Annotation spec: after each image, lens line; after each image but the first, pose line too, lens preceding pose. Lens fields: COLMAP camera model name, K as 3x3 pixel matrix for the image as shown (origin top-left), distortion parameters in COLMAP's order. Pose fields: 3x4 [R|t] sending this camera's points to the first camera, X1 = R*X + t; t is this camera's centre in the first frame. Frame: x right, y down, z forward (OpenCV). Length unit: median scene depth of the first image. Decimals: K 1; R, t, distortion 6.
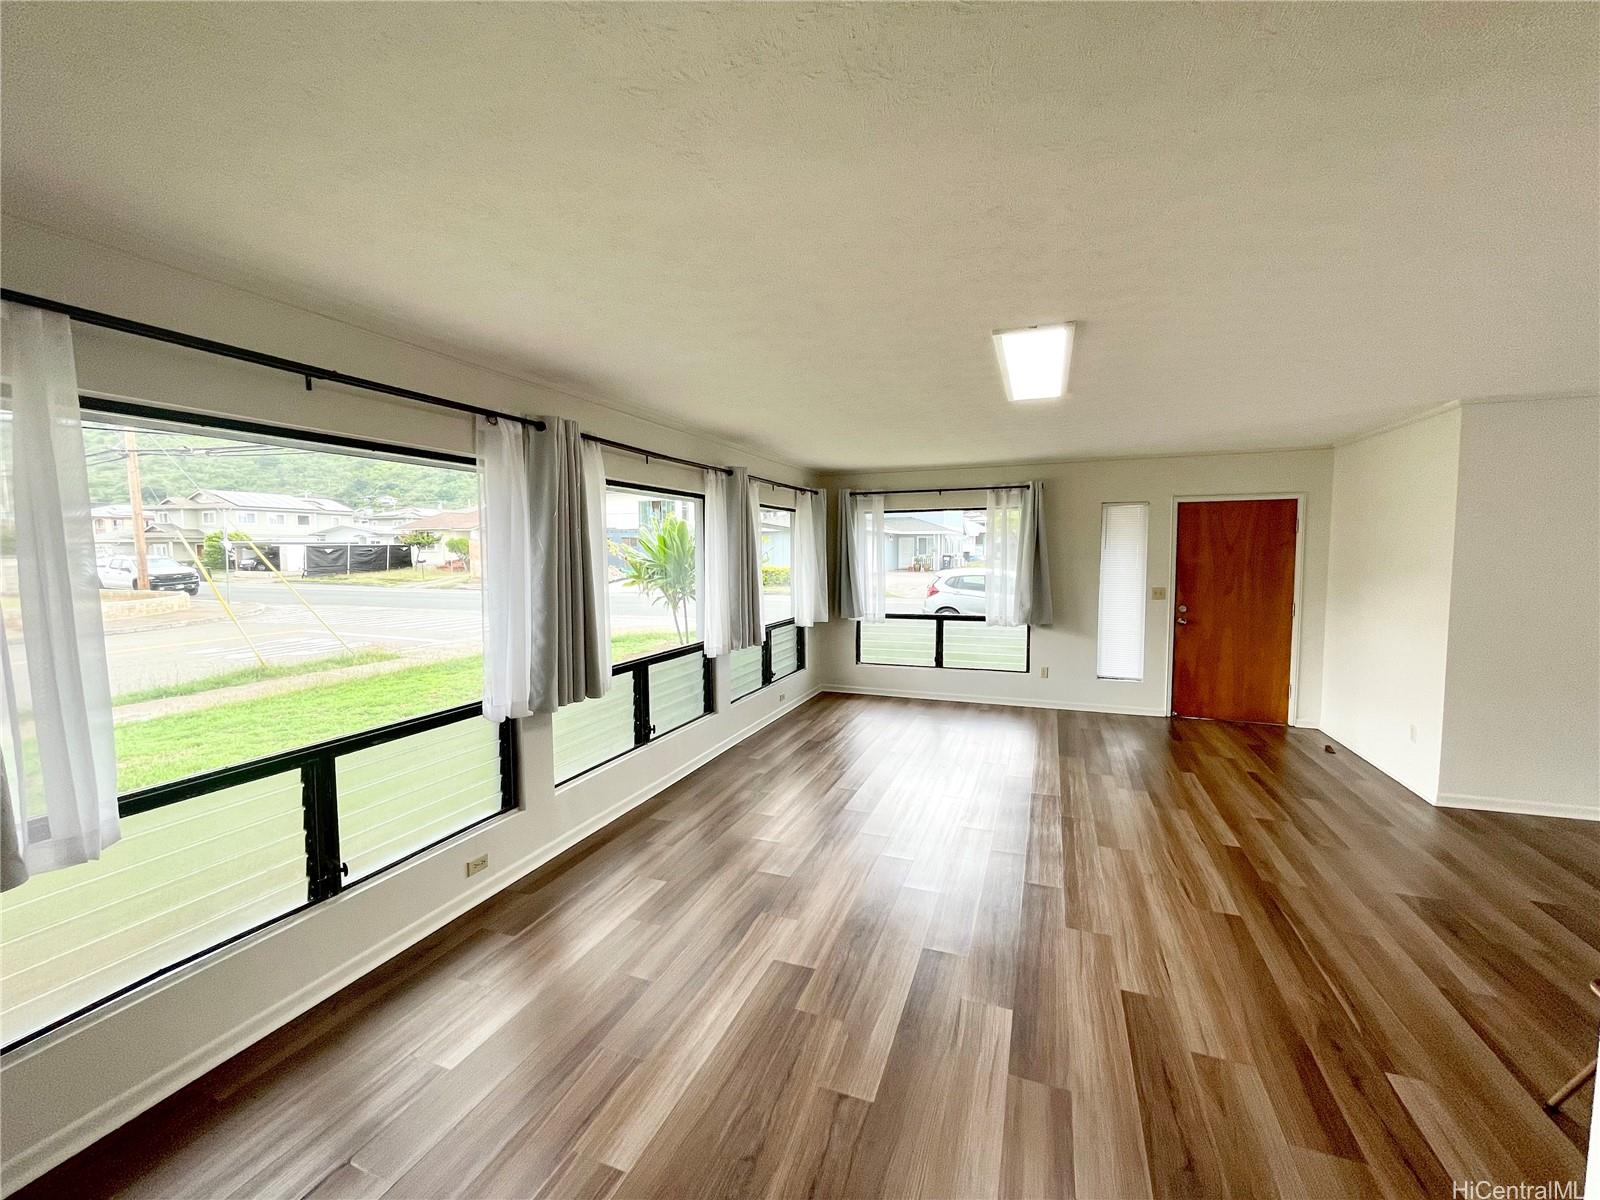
lens RADIAL K [[649.2, 0, 799.1], [0, 649.2, 596.6], [0, 0, 1]] dist [-0.001480, 0.000155]
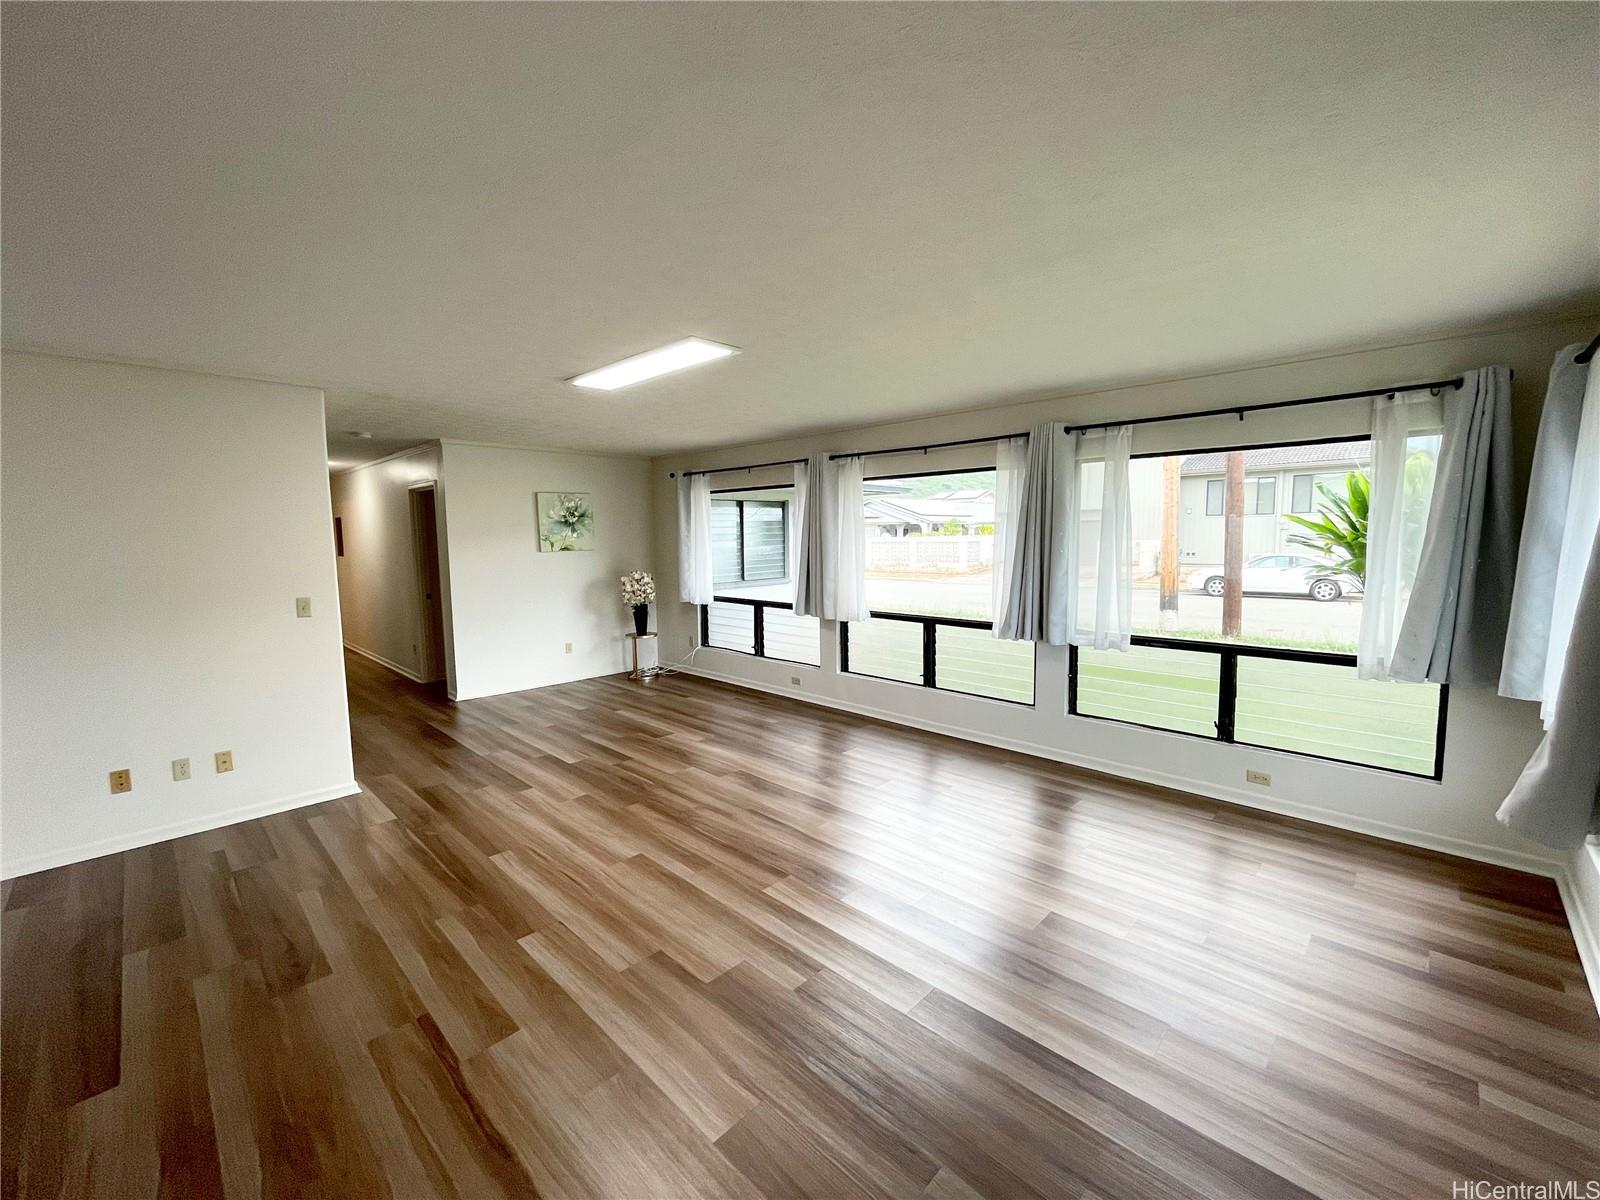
lens RADIAL K [[649.2, 0, 799.1], [0, 649.2, 596.6], [0, 0, 1]] dist [-0.001480, 0.000155]
pose [[-0.393278, 0.099076, -0.914066, 1.410466], [-0.051794, 0.990211, 0.129613, -0.125407], [0.917959, 0.098317, -0.384297, 1.827650]]
